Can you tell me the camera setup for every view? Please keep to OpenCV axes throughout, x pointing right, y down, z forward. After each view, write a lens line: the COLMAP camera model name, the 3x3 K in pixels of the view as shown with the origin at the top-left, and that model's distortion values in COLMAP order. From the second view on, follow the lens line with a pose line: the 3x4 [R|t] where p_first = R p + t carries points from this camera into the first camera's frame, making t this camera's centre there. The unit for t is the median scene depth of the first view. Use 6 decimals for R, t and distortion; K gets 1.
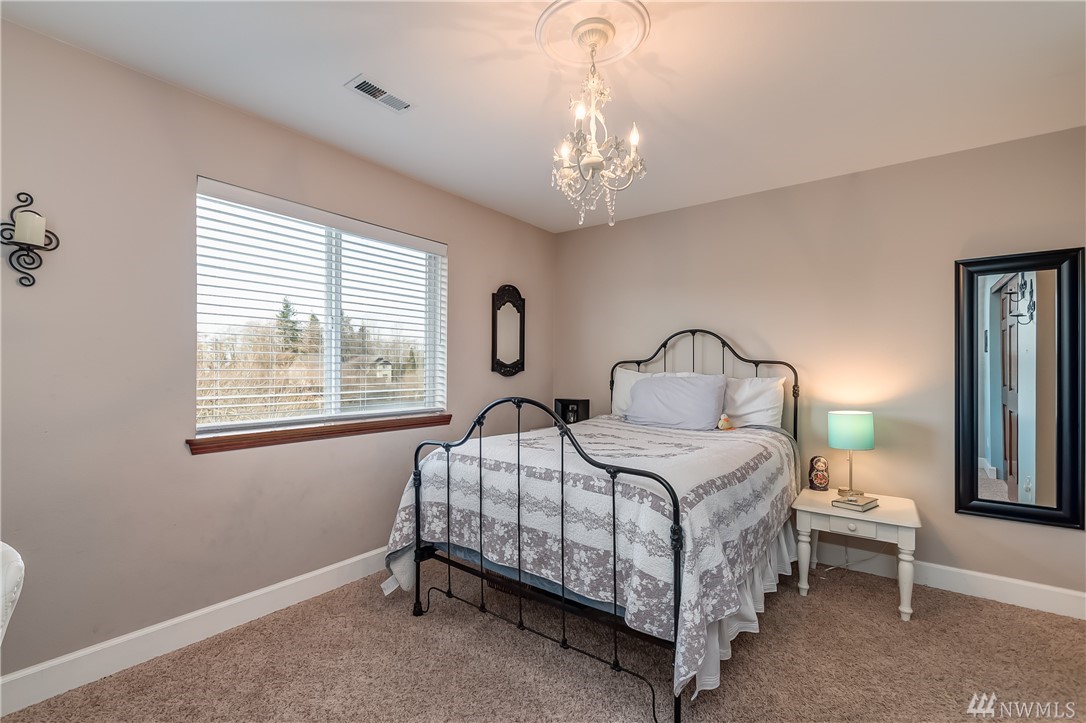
lens RADIAL K [[480.8, 0, 541.0], [0, 480.8, 365.9], [0, 0, 1]] dist [0.003489, 0.000429]
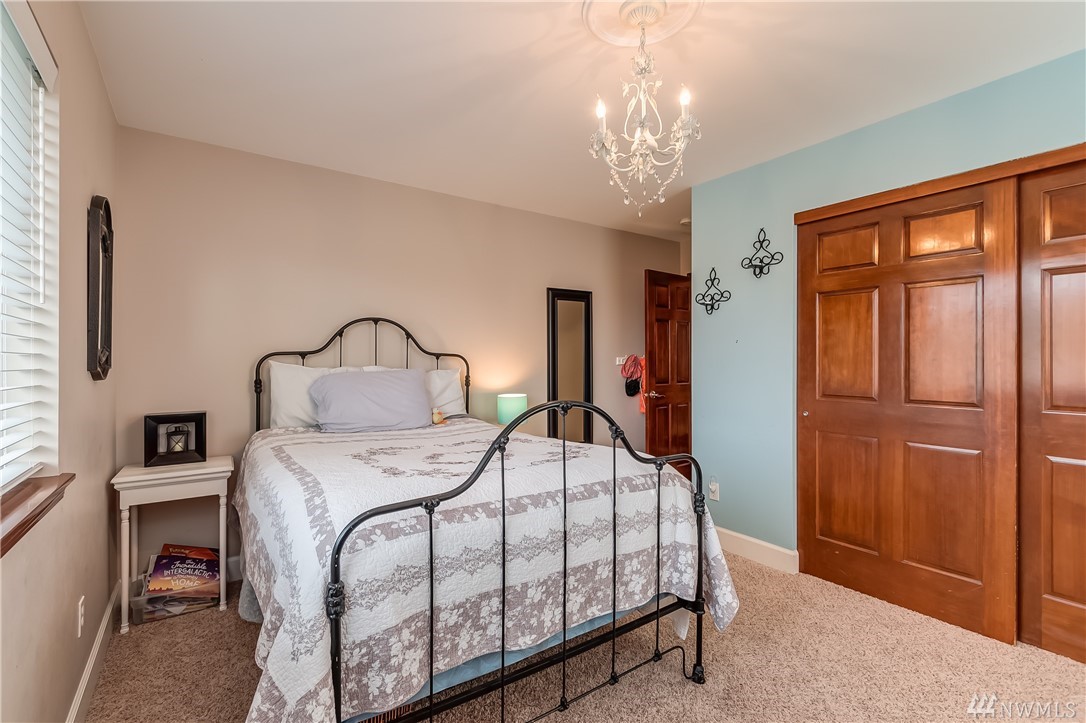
lens RADIAL K [[480.8, 0, 540.2], [0, 480.8, 357.0], [0, 0, 1]] dist [0.003489, 0.000429]
pose [[0.315958, 0.002766, 0.948769, -0.717236], [0.001538, 0.999993, -0.003428, 0.000970], [-0.948772, 0.002542, 0.315951, 0.746409]]
